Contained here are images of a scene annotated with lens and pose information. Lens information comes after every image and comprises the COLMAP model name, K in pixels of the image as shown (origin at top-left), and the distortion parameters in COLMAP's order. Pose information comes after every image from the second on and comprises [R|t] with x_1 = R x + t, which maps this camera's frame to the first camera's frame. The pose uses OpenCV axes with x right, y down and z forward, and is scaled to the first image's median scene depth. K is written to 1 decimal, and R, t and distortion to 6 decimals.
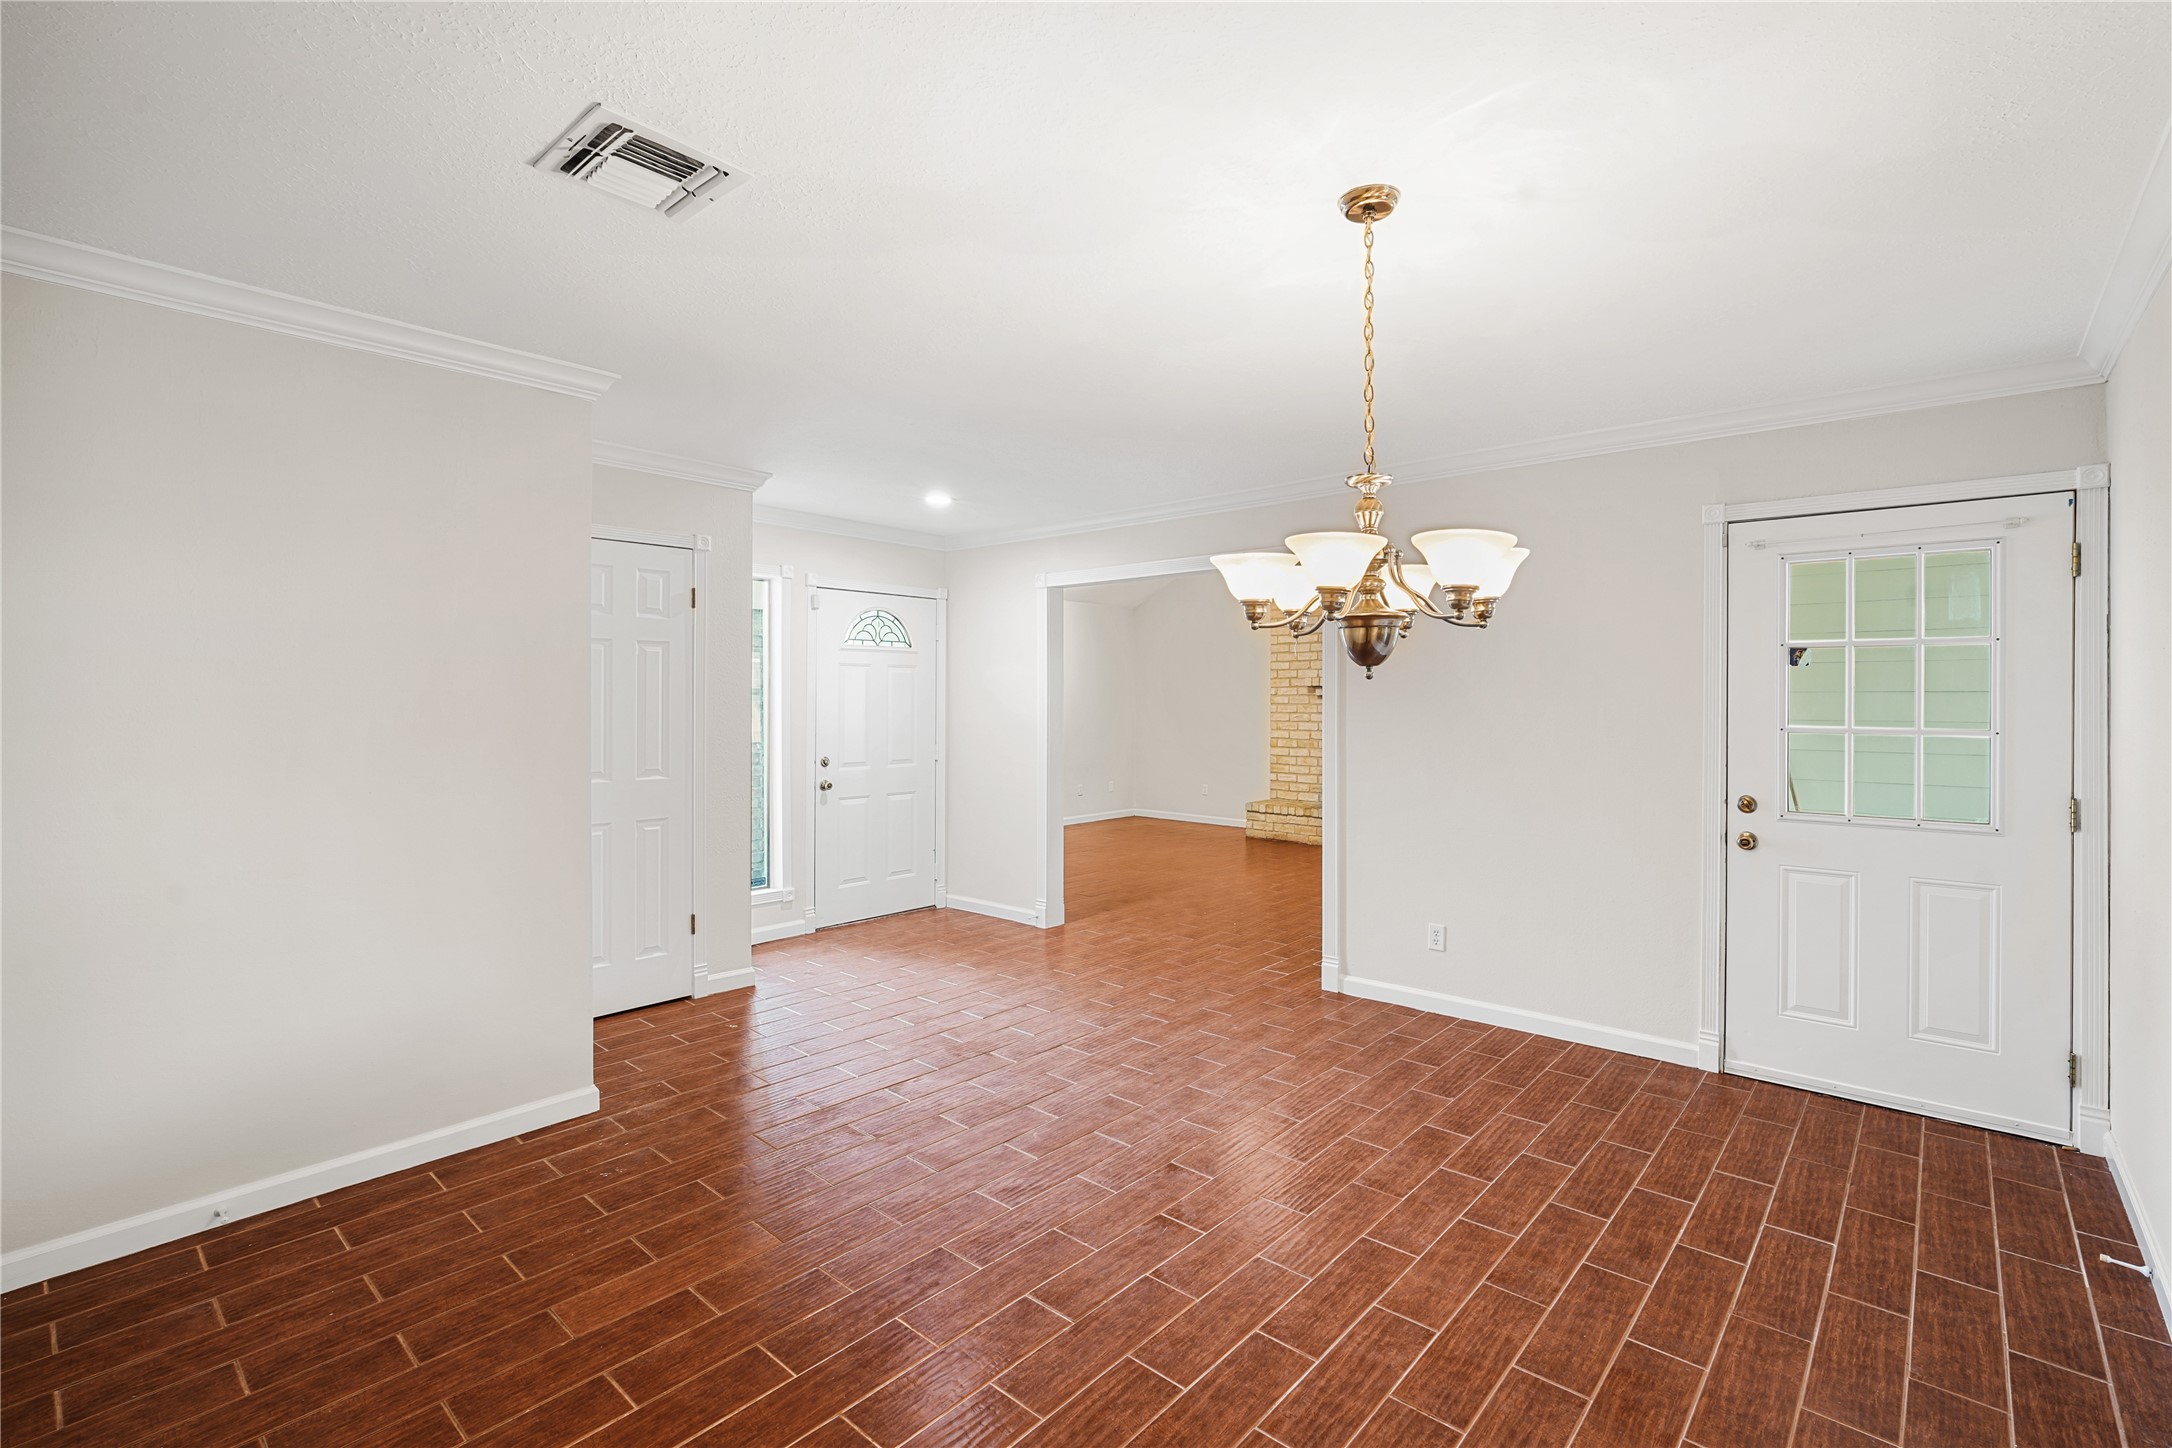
lens RADIAL K [[976.8, 0, 1083.4], [0, 976.8, 721.6], [0, 0, 1]] dist [-0.014628, 0.005037]
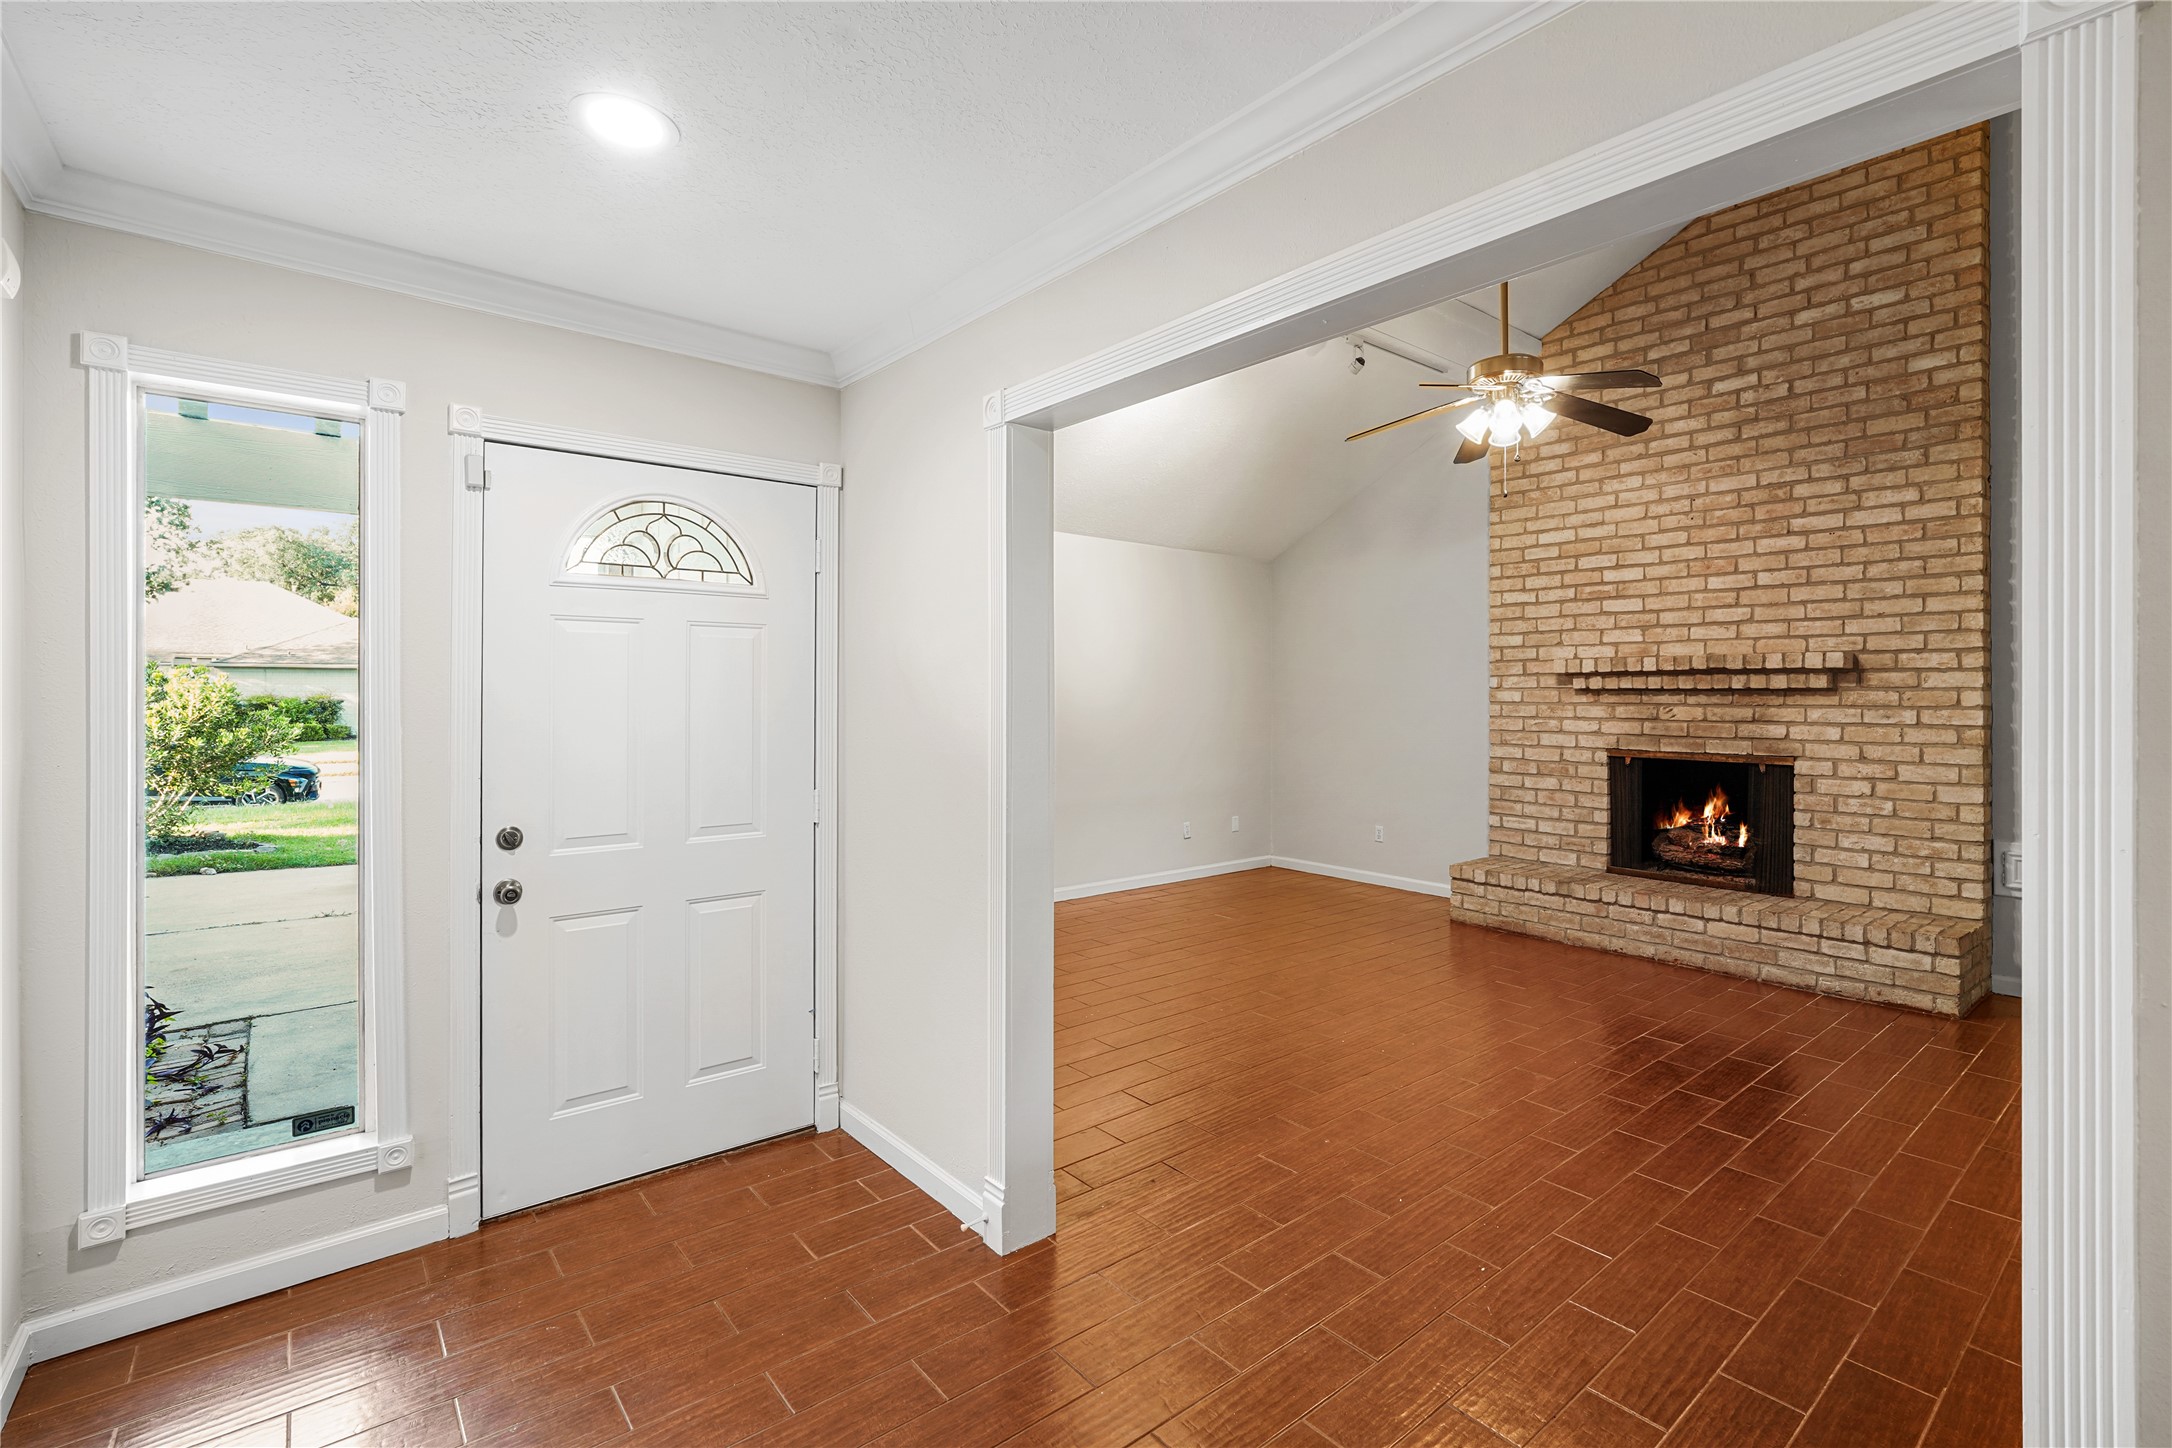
lens RADIAL K [[976.8, 0, 1102.8], [0, 976.8, 696.7], [0, 0, 1]] dist [-0.014628, 0.005037]
pose [[0.989871, 0.001612, -0.141958, 0.036960], [-0.004465, 0.999794, -0.019785, -0.008818], [0.141897, 0.020219, 0.989675, 0.361240]]
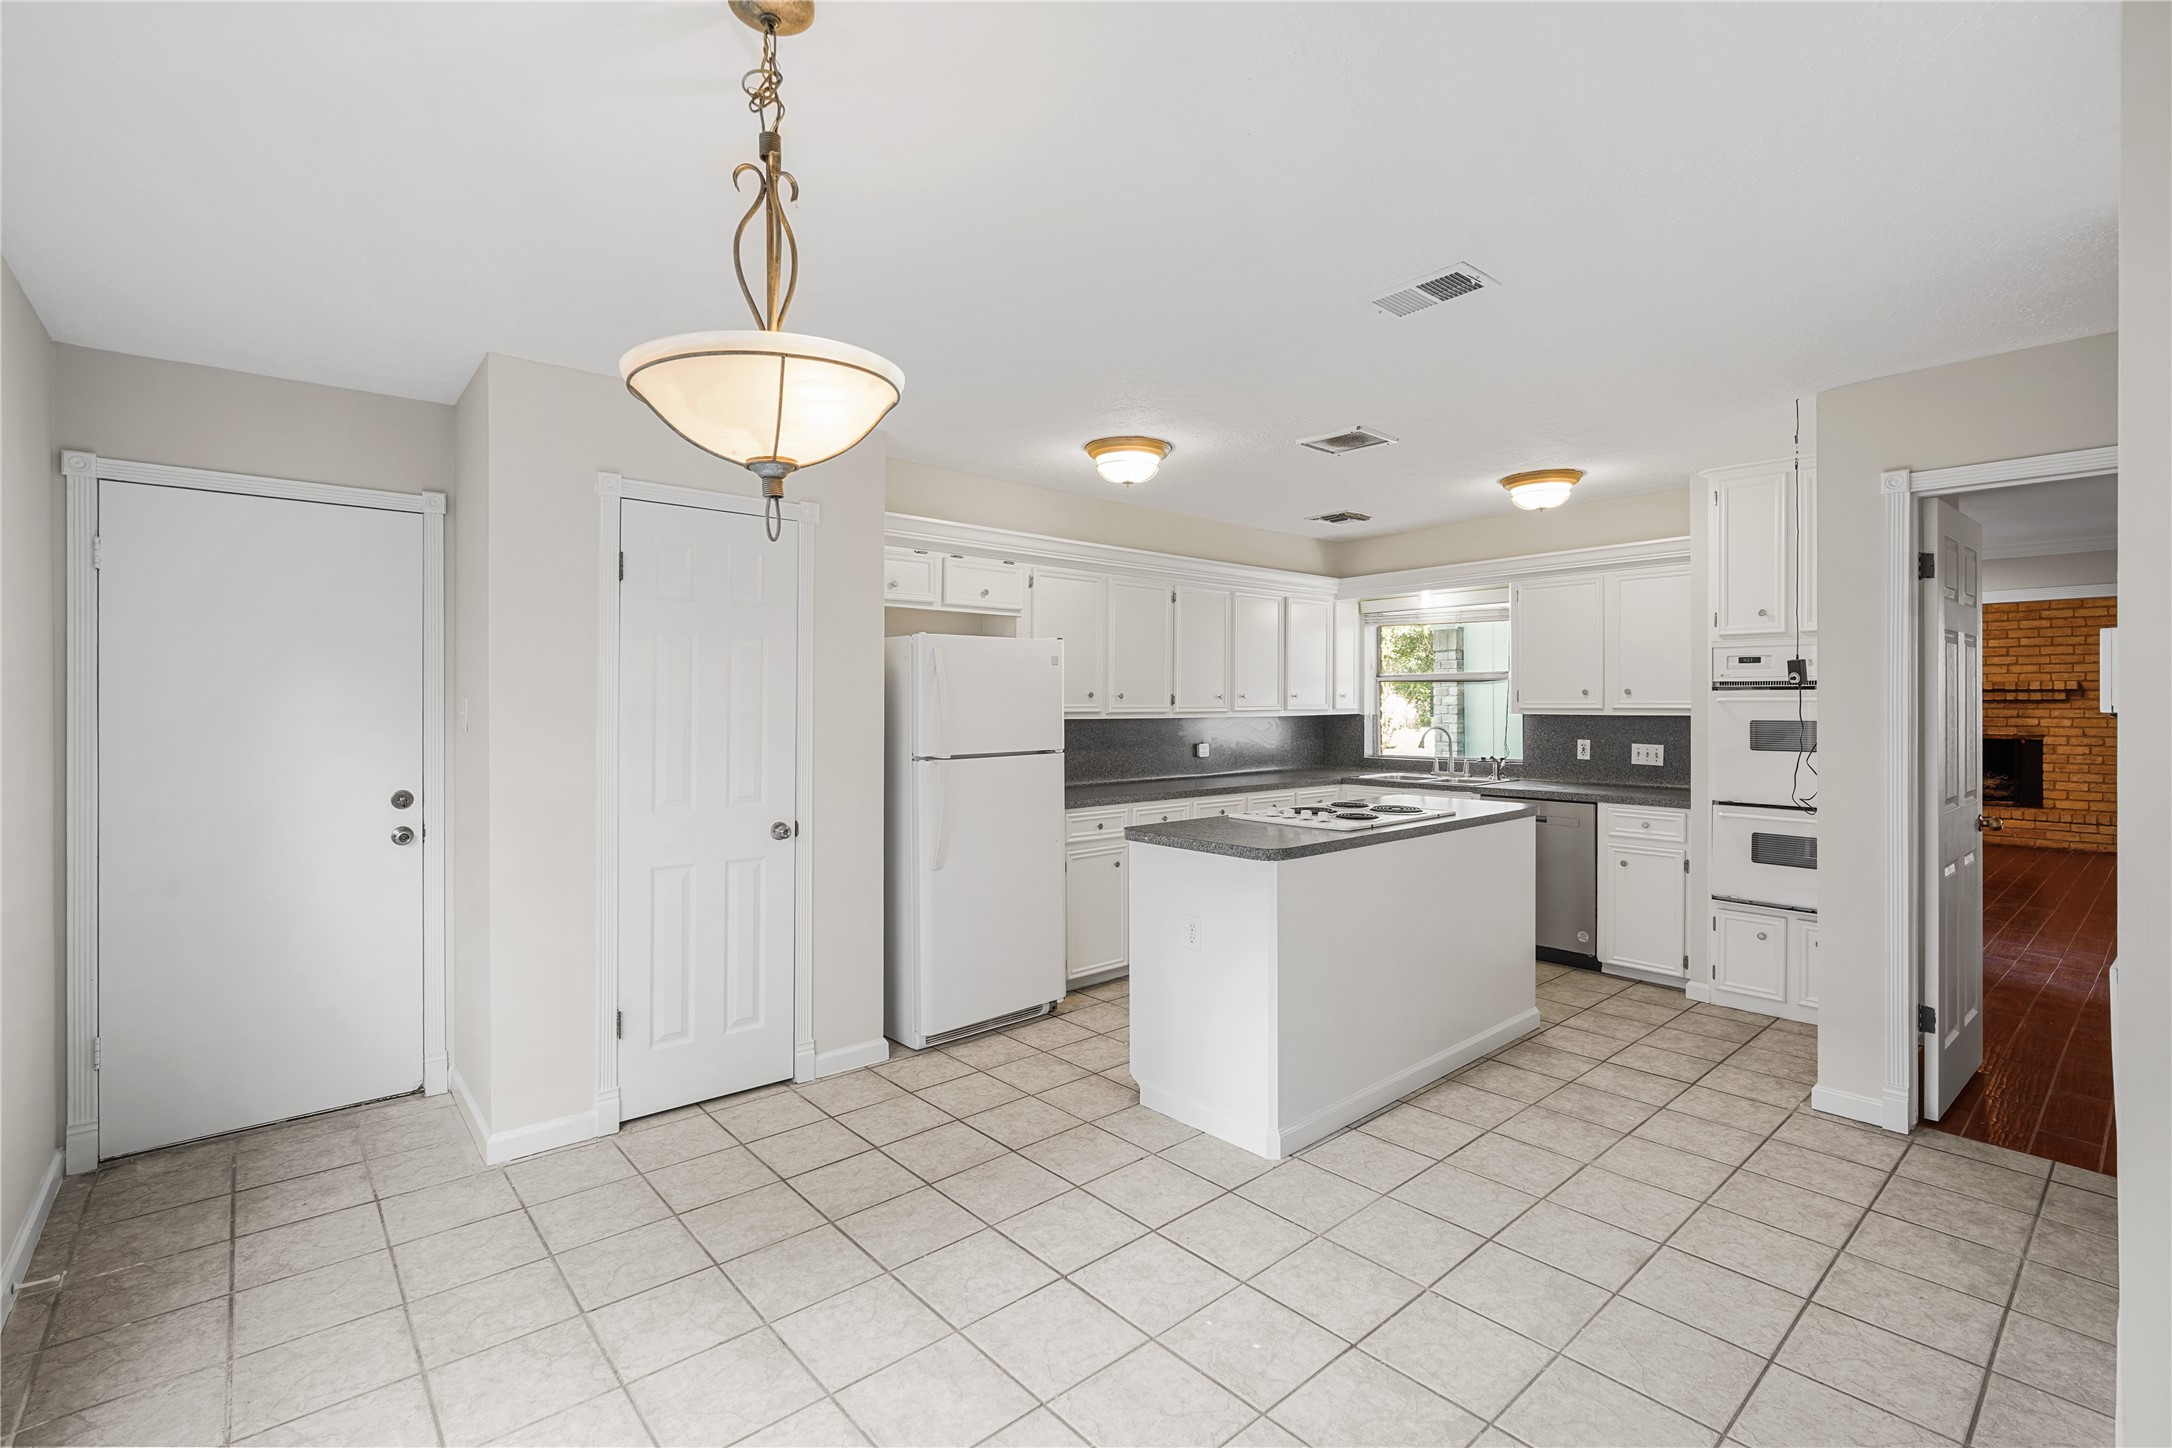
lens RADIAL K [[976.8, 0, 1083.5], [0, 976.8, 713.4], [0, 0, 1]] dist [-0.014628, 0.005037]
pose [[0.993220, -0.001141, -0.116246, -0.523225], [-0.000214, 0.999932, -0.011643, 0.000622], [0.116251, 0.011589, 0.993152, -0.163638]]
